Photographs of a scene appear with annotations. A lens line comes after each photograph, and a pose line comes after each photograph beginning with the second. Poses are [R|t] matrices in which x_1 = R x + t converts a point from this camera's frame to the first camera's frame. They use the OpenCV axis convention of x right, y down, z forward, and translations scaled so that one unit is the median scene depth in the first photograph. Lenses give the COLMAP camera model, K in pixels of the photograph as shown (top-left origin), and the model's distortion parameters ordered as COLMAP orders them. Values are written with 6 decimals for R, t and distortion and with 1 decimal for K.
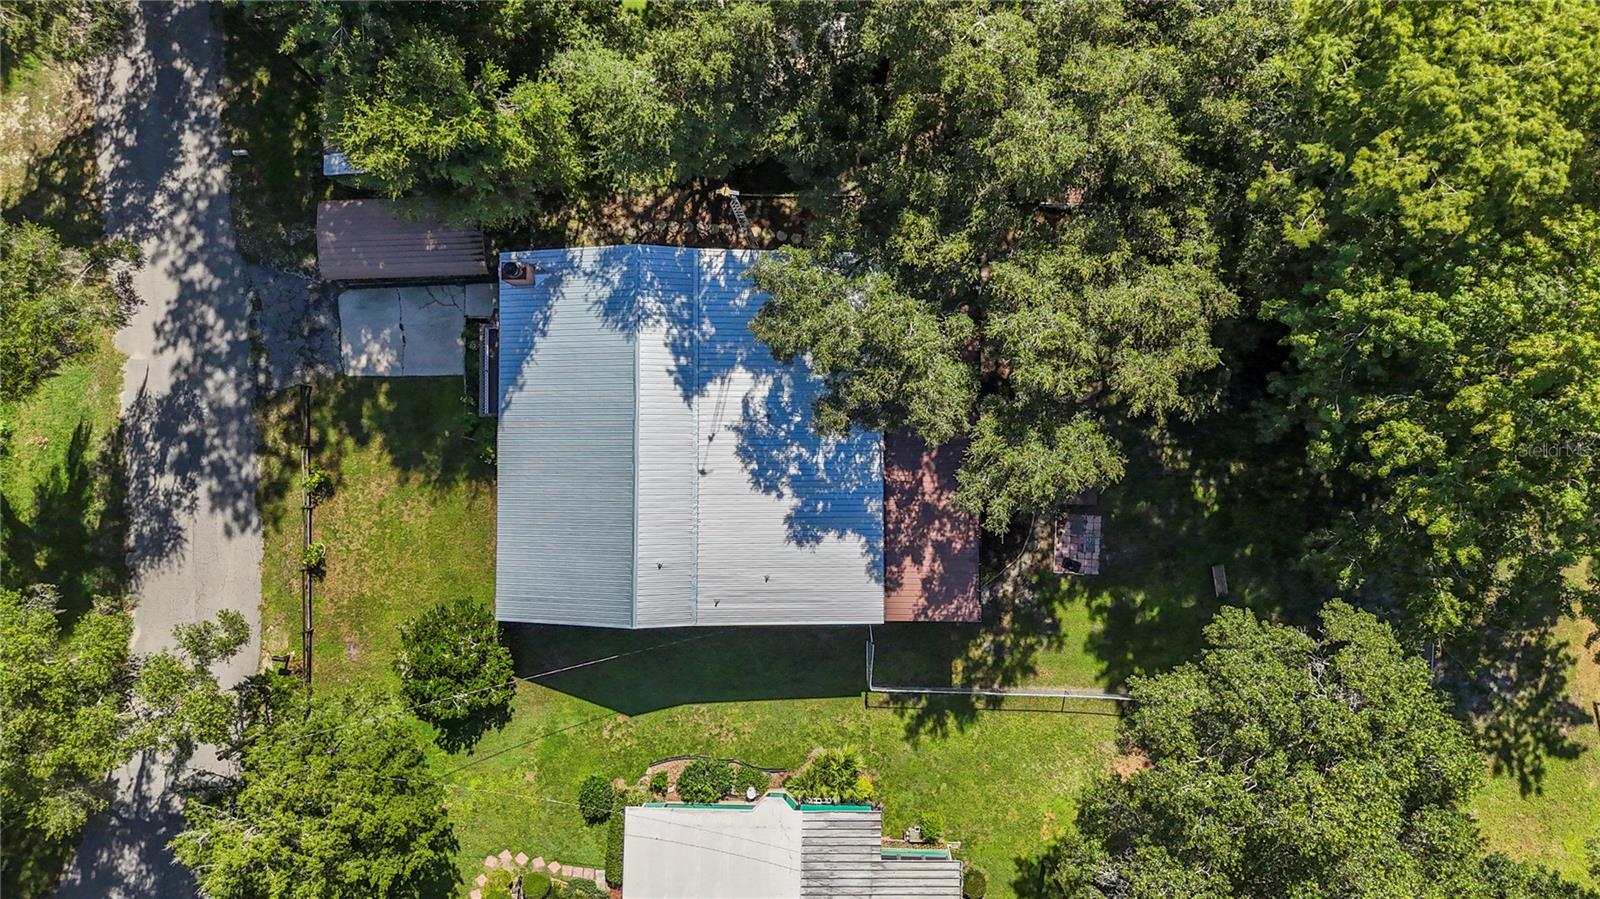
lens RADIAL K [[1195.4, 0, 825.6], [0, 1195.4, 463.9], [0, 0, 1]] dist [0.004048, -0.011431]
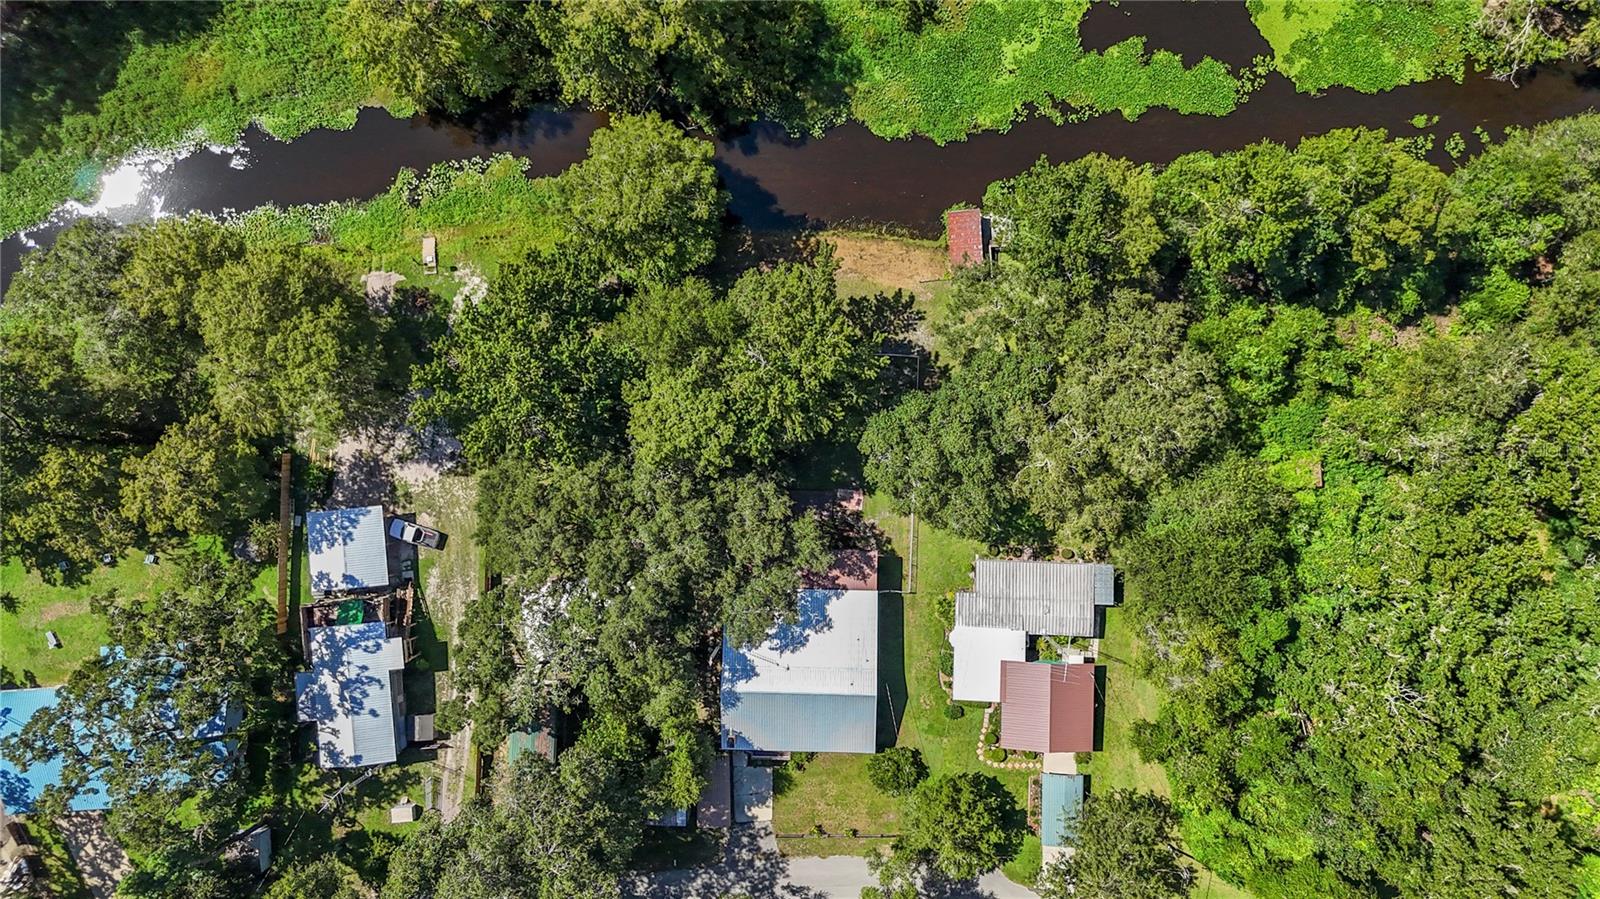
lens RADIAL K [[1195.4, 0, 858.0], [0, 1195.4, 402.0], [0, 0, 1]] dist [0.004048, -0.011431]
pose [[0.014691, -0.997956, 0.062200, 0.280653], [0.999892, 0.014610, -0.001765, 0.093161], [0.000852, 0.062219, 0.998062, -1.453979]]
